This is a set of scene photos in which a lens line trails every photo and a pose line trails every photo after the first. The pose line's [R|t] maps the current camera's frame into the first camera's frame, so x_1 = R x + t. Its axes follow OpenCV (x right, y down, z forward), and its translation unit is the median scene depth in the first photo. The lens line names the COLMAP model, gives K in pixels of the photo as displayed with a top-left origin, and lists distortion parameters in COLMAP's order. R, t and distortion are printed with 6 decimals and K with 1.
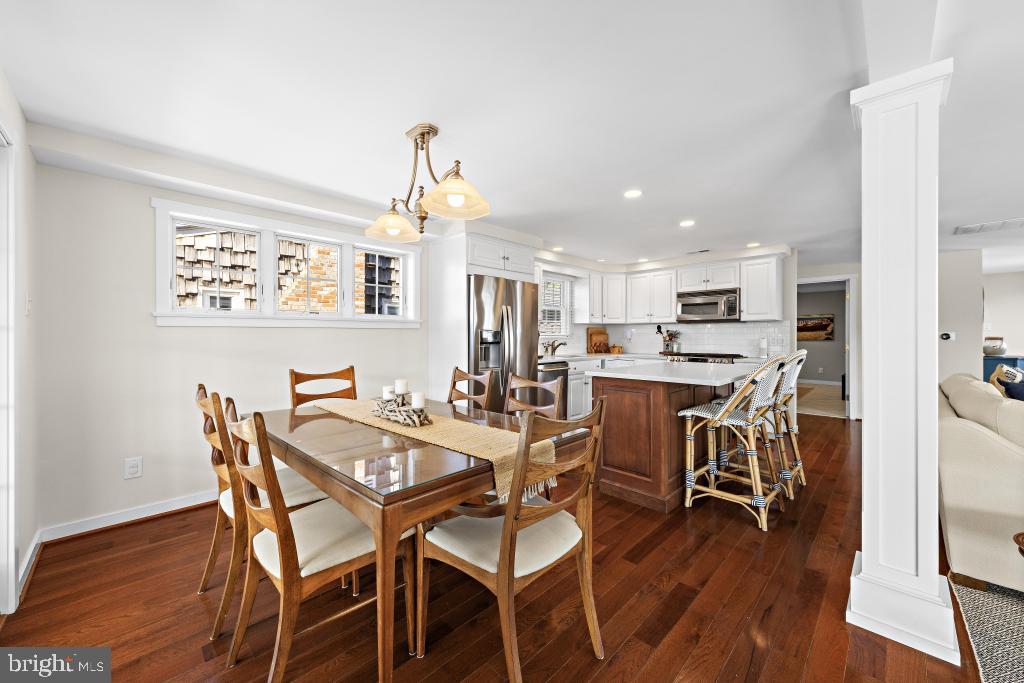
lens RADIAL K [[387.2, 0, 514.7], [0, 387.2, 337.3], [0, 0, 1]] dist [0.000651, 0.000050]
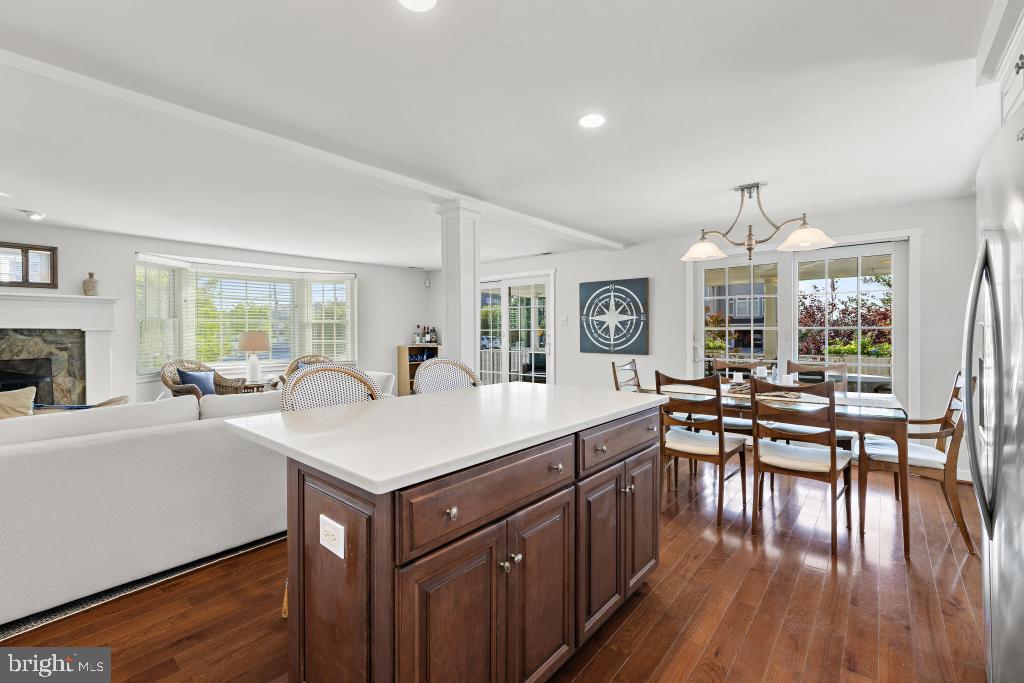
lens RADIAL K [[441.6, 0, 517.5], [0, 441.6, 331.7], [0, 0, 1]] dist [0.000593, -0.000264]
pose [[-0.996185, 0.006878, -0.086992, 0.275282], [0.006777, 0.999976, 0.001454, -0.009569], [0.087000, 0.000859, -0.996208, 0.965407]]
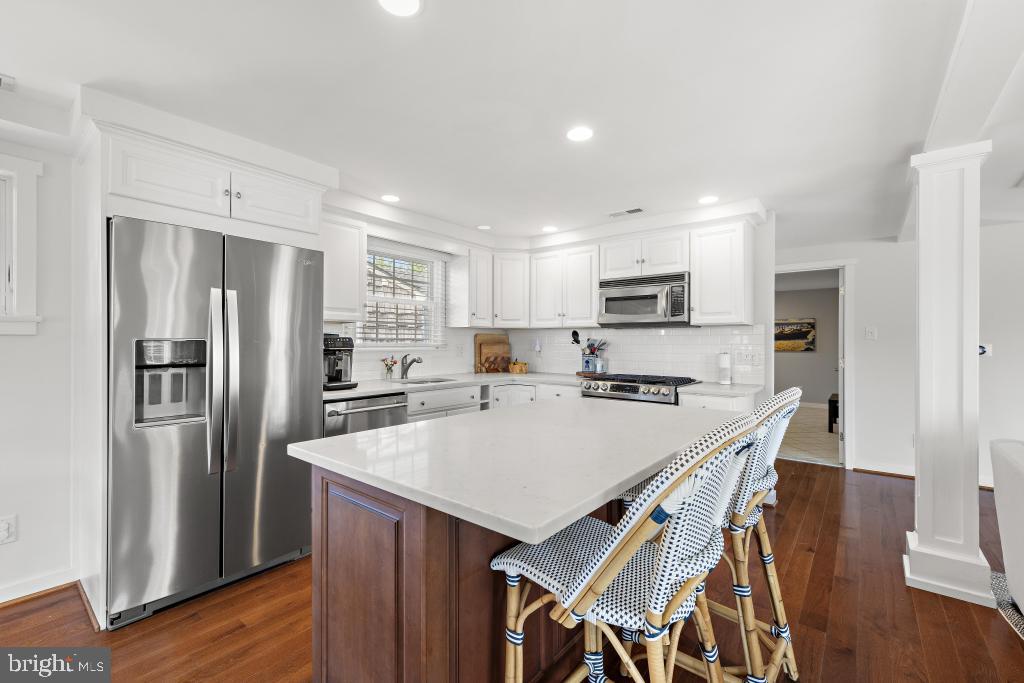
lens RADIAL K [[437.1, 0, 518.5], [0, 437.1, 342.2], [0, 0, 1]] dist [0.006304, 0.000019]
pose [[0.994122, 0.003997, 0.108192, 0.210874], [-0.003623, 0.999987, -0.003661, -0.009766], [-0.108205, 0.003248, 0.994123, 0.299366]]
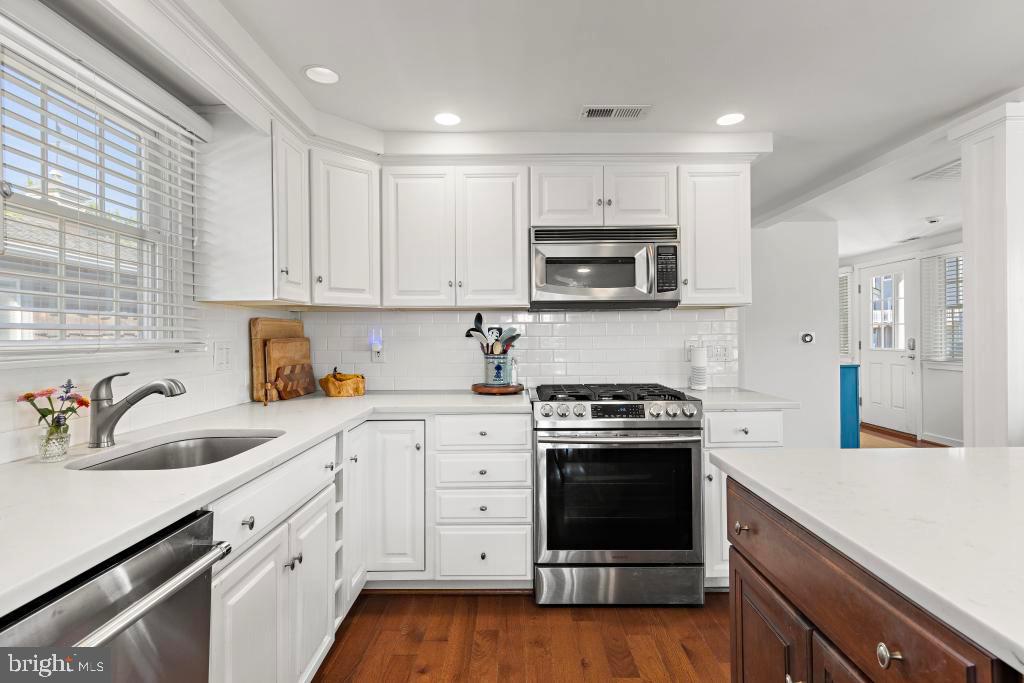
lens RADIAL K [[496.7, 0, 515.2], [0, 496.7, 335.8], [0, 0, 1]] dist [0.004375, 0.000338]
pose [[0.710564, -0.006419, 0.703603, 0.071458], [0.010330, 0.999946, -0.001310, -0.009838], [-0.703557, 0.008199, 0.710592, 0.677286]]
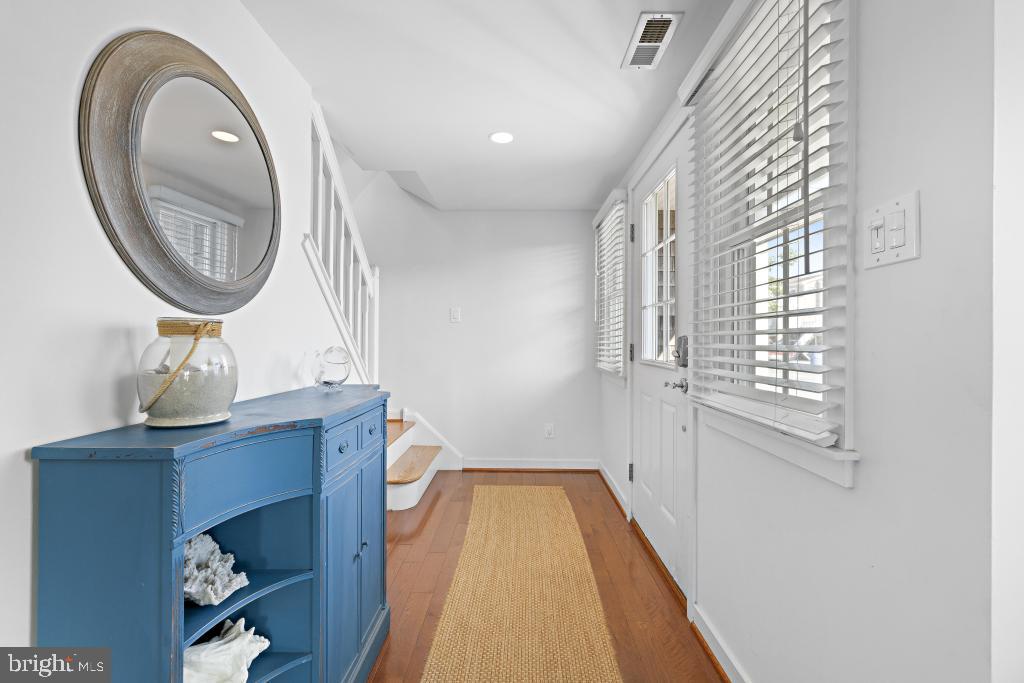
lens RADIAL K [[441.6, 0, 517.5], [0, 441.6, 331.7], [0, 0, 1]] dist [0.000593, -0.000264]
pose [[0.713351, 0.016494, 0.700612, 1.114077], [-0.004670, 0.999813, -0.018782, 0.008576], [-0.700791, 0.010126, 0.713295, 0.683248]]
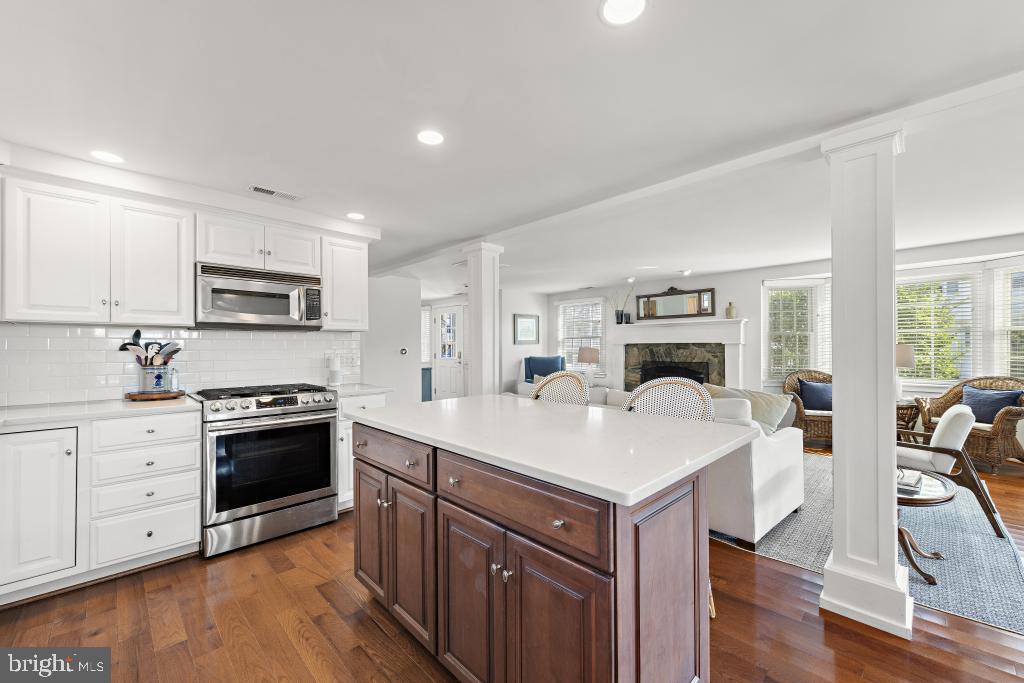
lens RADIAL K [[406.2, 0, 515.1], [0, 406.2, 345.5], [0, 0, 1]] dist [0.003075, 0.000203]
pose [[0.008307, 0.005076, 0.999953, -0.065186], [0.006924, 0.999963, -0.005134, -0.010106], [-0.999942, 0.006966, 0.008271, 0.621525]]
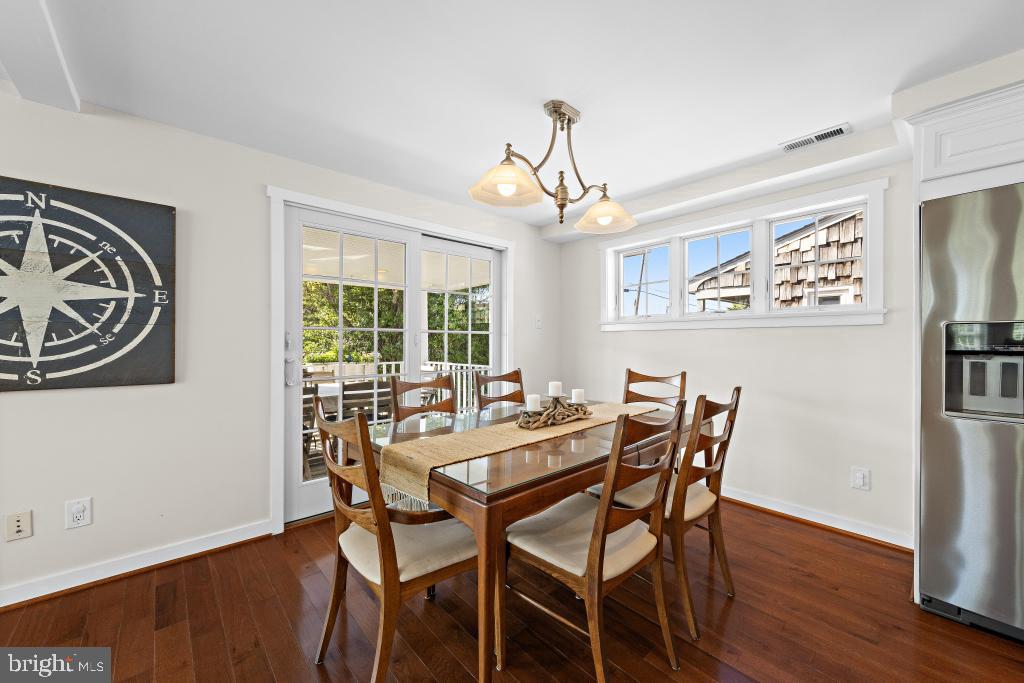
lens RADIAL K [[393.9, 0, 514.1], [0, 393.9, 342.7], [0, 0, 1]] dist [0.001994, 0.000085]
pose [[-0.058133, 0.005744, -0.998292, 0.266557], [-0.003295, 0.999977, 0.005946, 0.002257], [0.998303, 0.003635, -0.058113, 0.370768]]
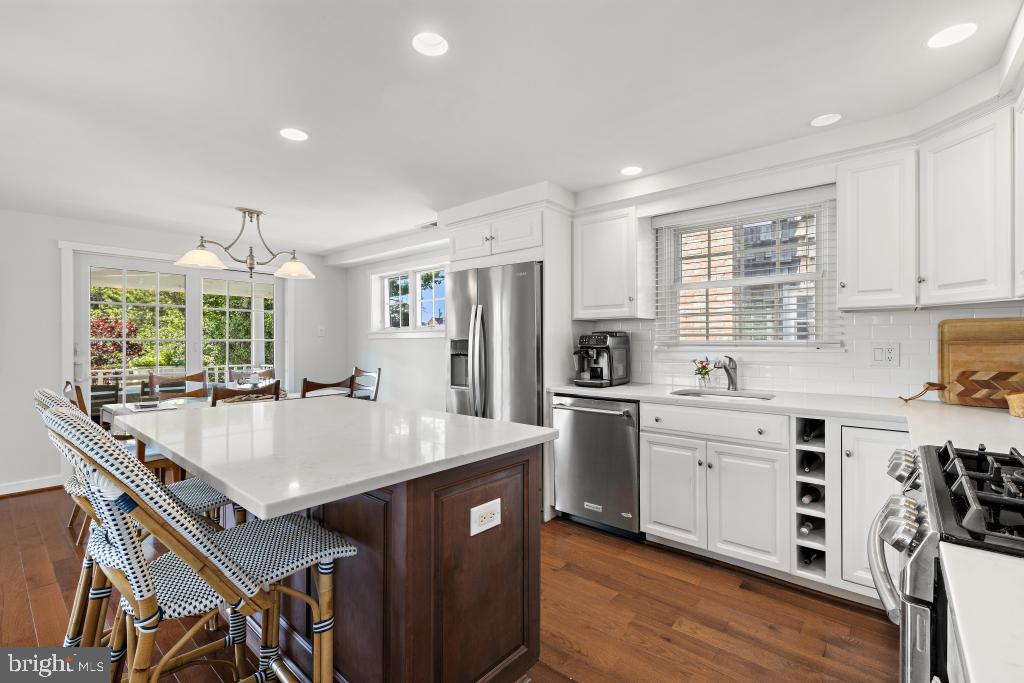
lens RADIAL K [[452.4, 0, 512.0], [0, 452.4, 341.5], [0, 0, 1]] dist [0.002416, 0.000206]
pose [[0.075076, 0.001295, -0.997177, 0.614706], [0.000241, 0.999999, 0.001317, -0.009810], [0.997178, -0.000339, 0.075076, 0.732926]]
